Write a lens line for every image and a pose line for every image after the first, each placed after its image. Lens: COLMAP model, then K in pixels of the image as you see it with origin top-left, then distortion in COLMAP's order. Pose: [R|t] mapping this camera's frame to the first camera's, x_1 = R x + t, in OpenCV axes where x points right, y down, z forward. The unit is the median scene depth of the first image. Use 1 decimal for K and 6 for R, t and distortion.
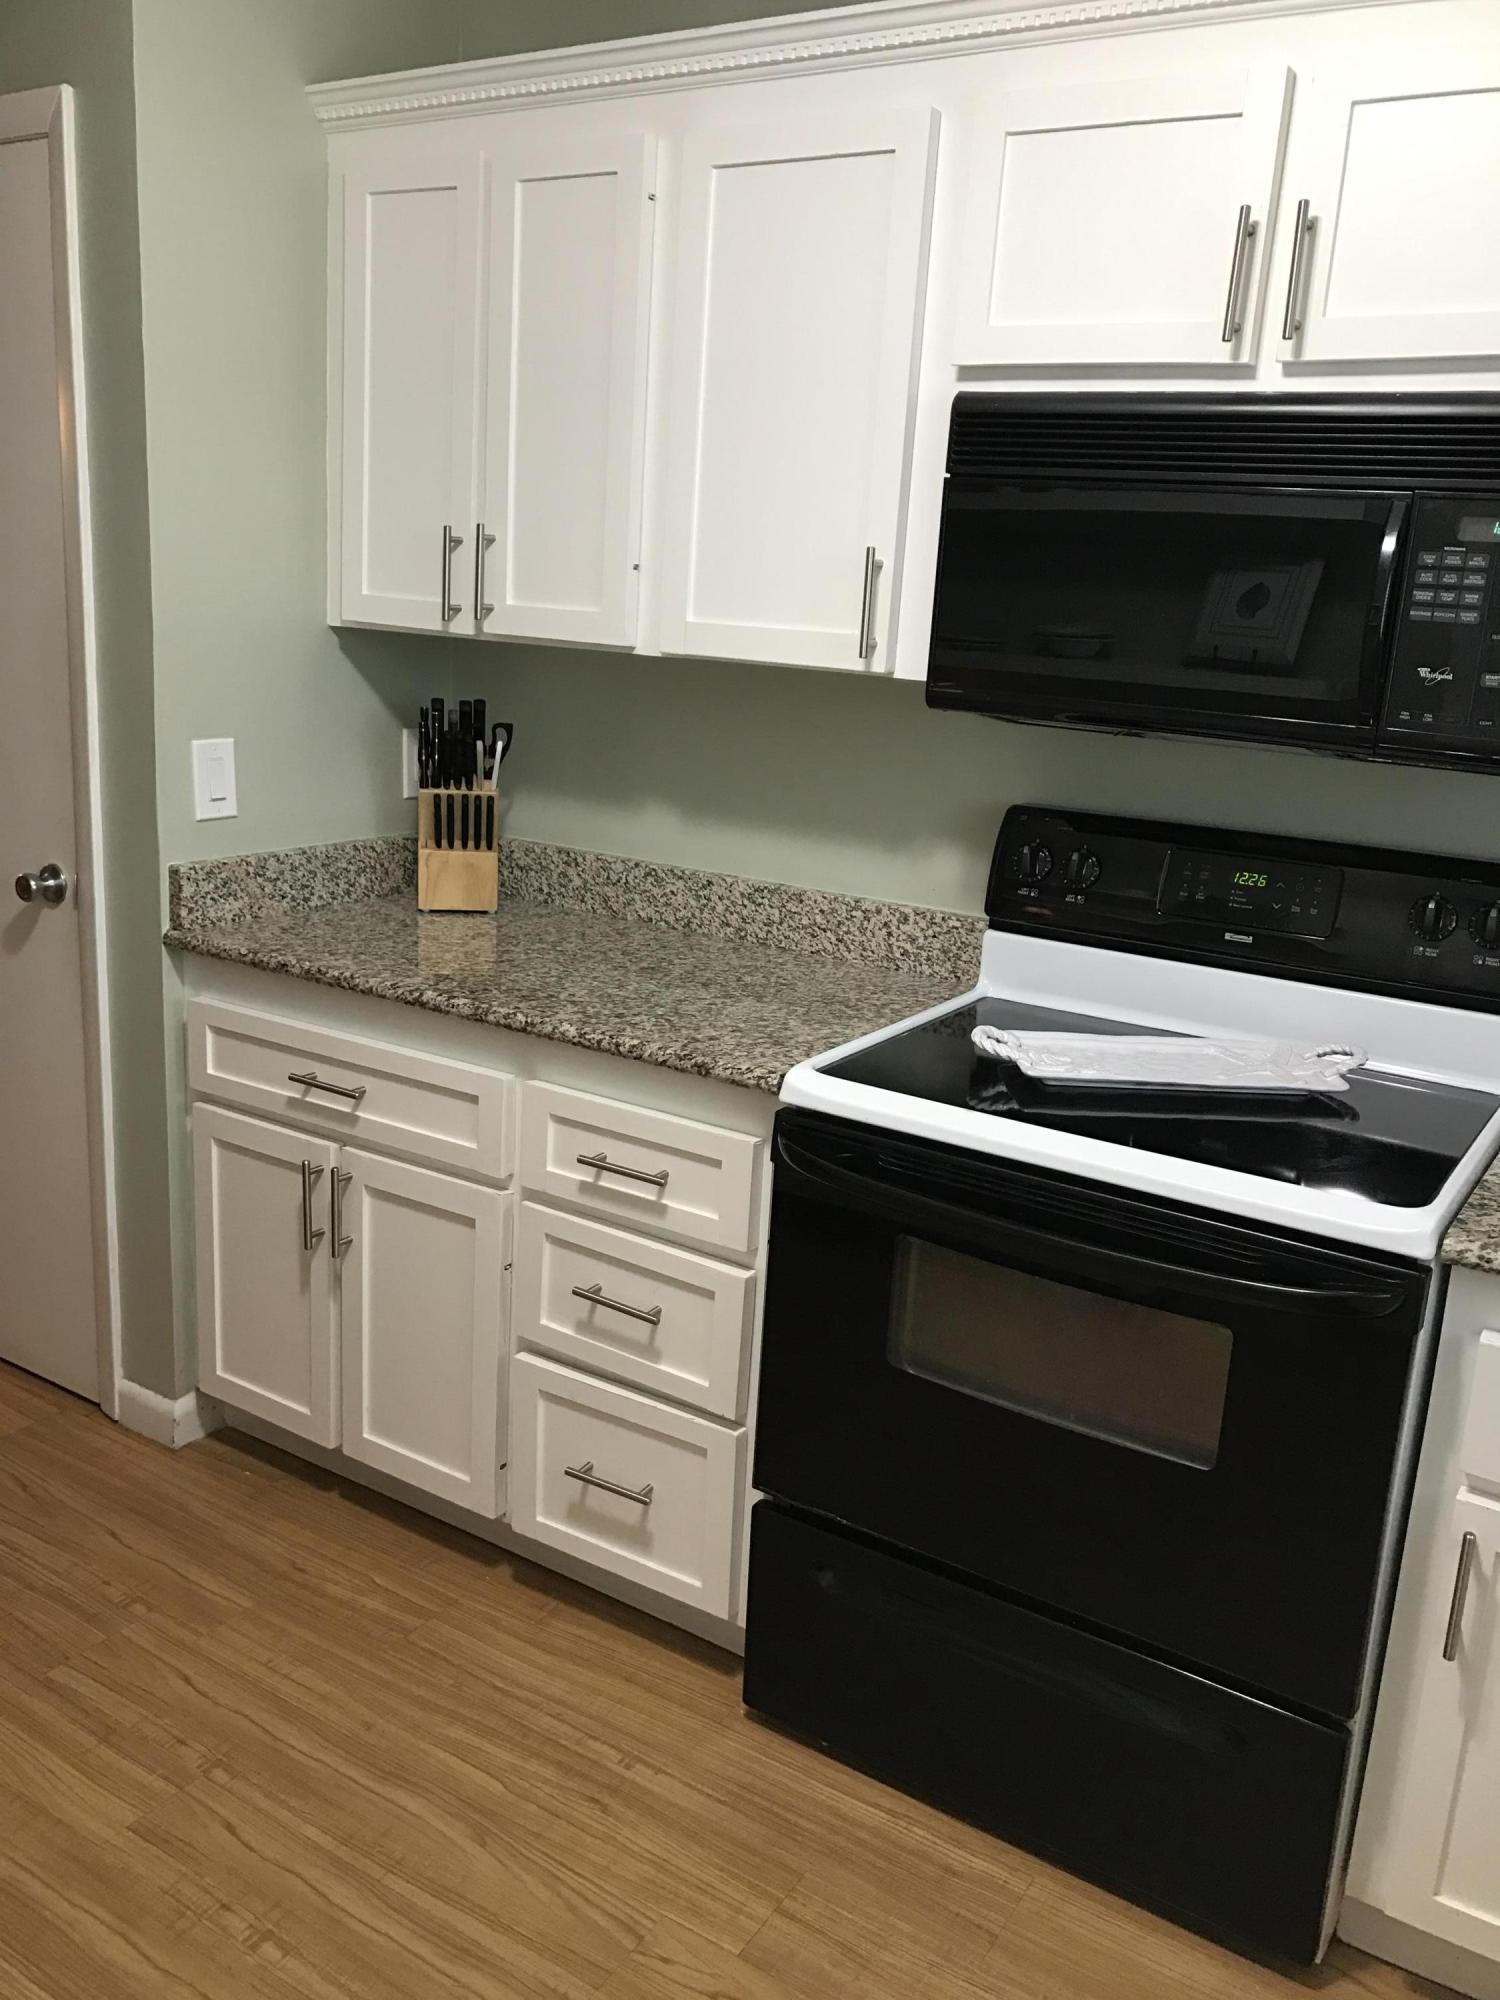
lens RADIAL K [[1629.7, 0, 755.4], [0, 1629.7, 995.5], [0, 0, 1]] dist [0.007274, -0.013592]
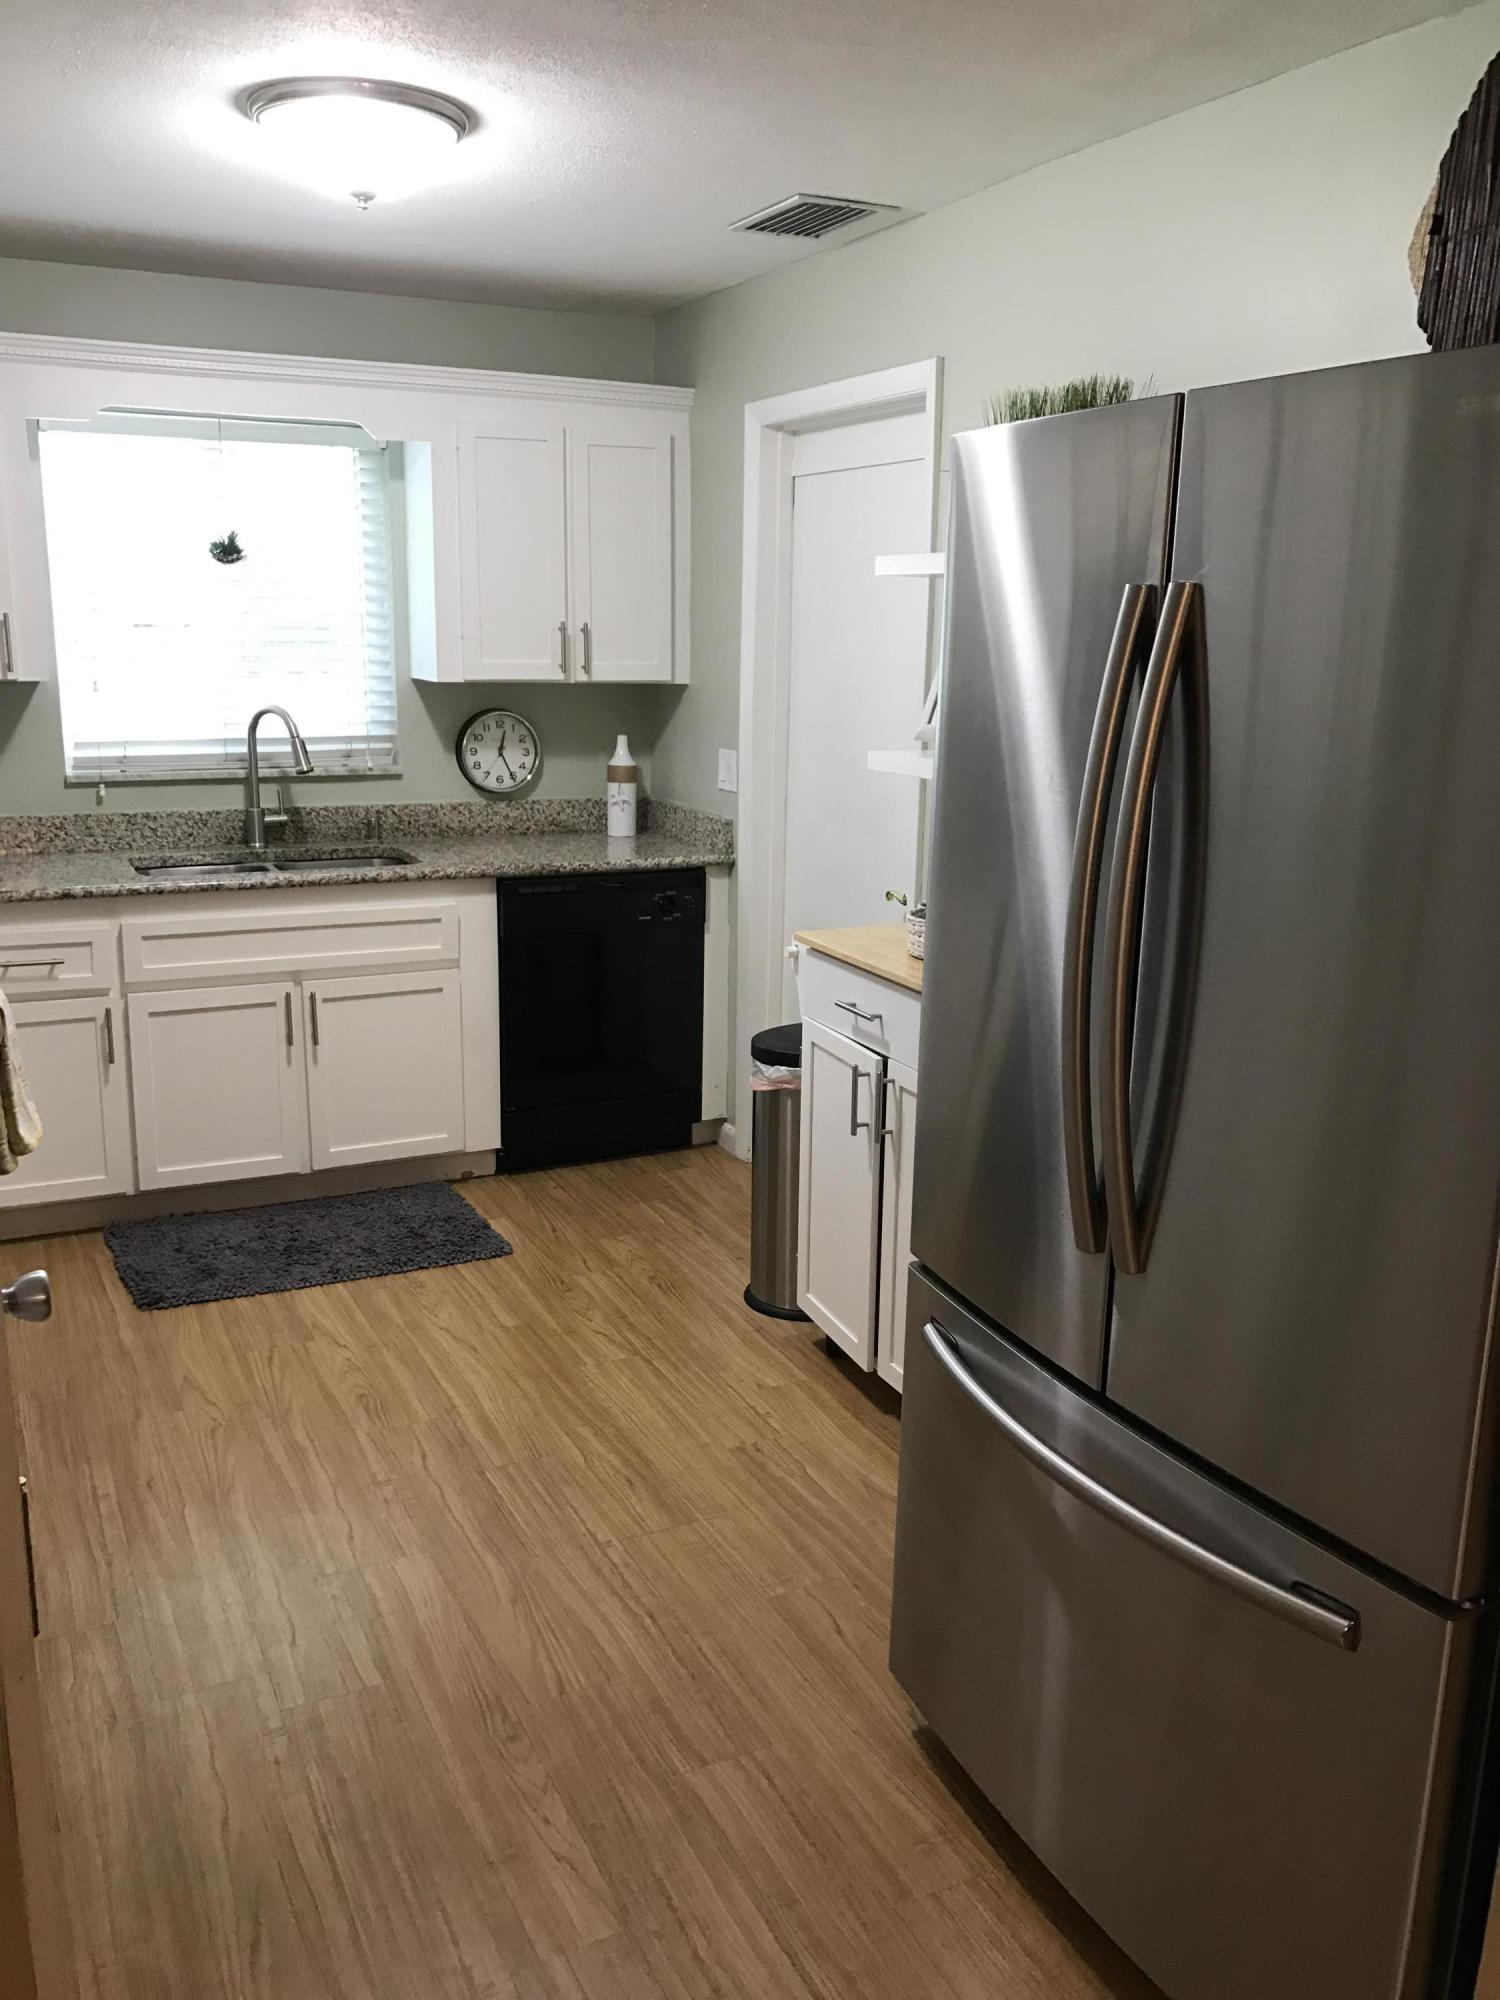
lens RADIAL K [[1629.7, 0, 747.4], [0, 1629.7, 1001.6], [0, 0, 1]] dist [0.007274, -0.013592]
pose [[-0.846989, -0.192908, 0.495375, -1.416550], [0.063754, 0.888253, 0.454908, -0.622710], [-0.527774, 0.416885, -0.740042, 1.918890]]
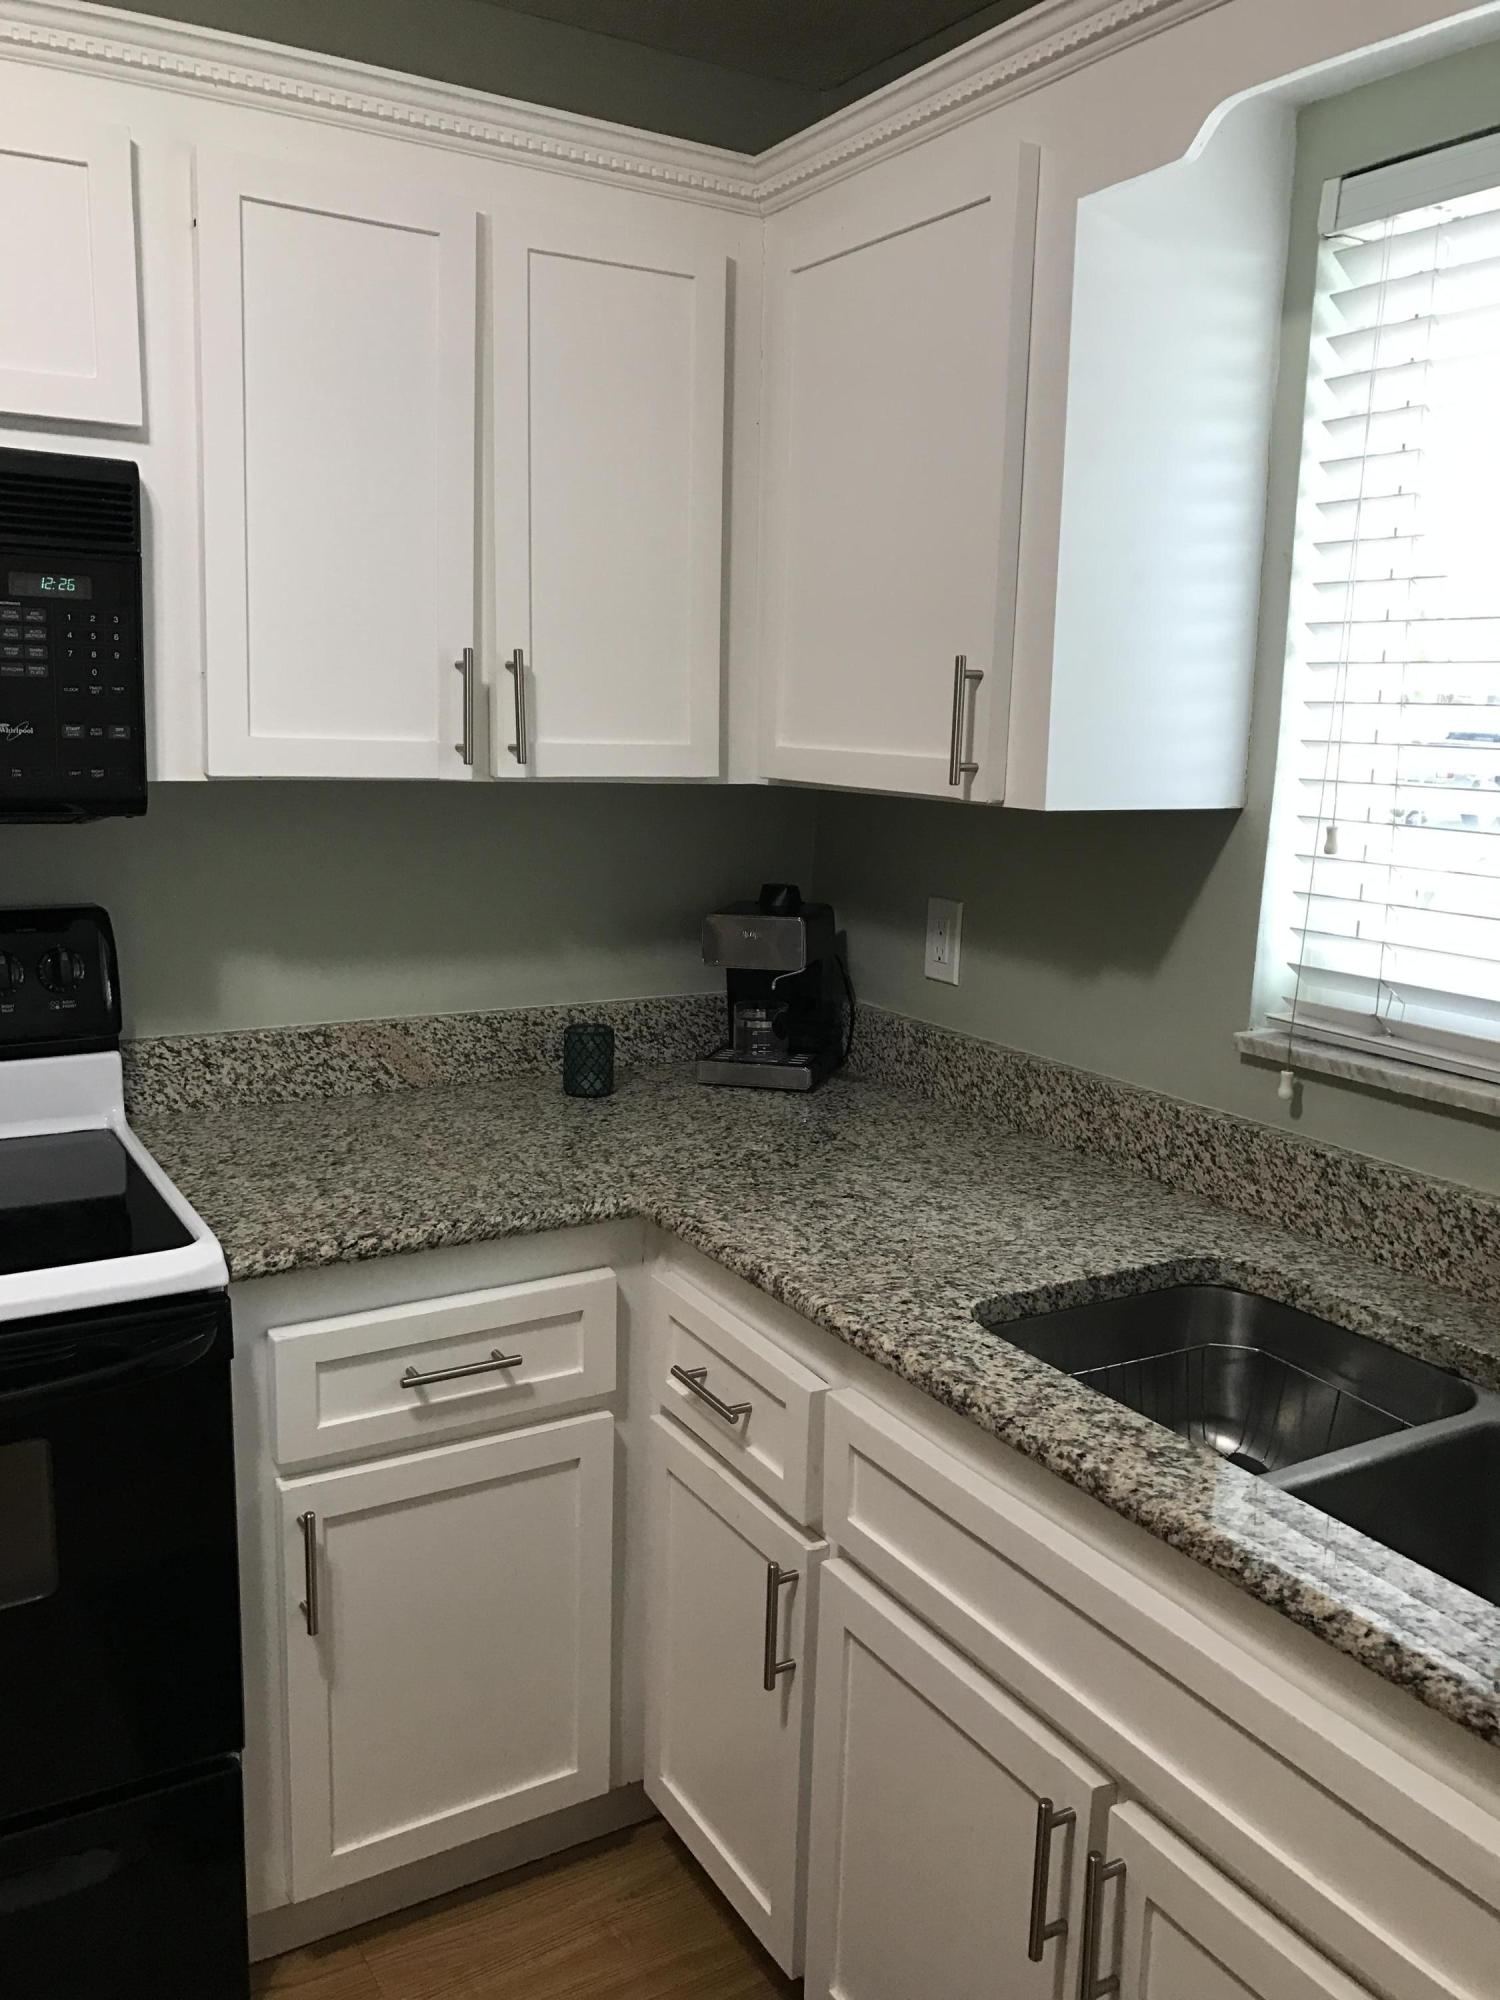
lens RADIAL K [[1629.7, 0, 751.8], [0, 1629.7, 999.6], [0, 0, 1]] dist [0.007274, -0.013592]
pose [[0.464713, -0.204205, 0.861593, -0.275169], [0.215375, 0.969889, 0.113706, -0.057568], [-0.858869, 0.132725, 0.494700, 0.159214]]
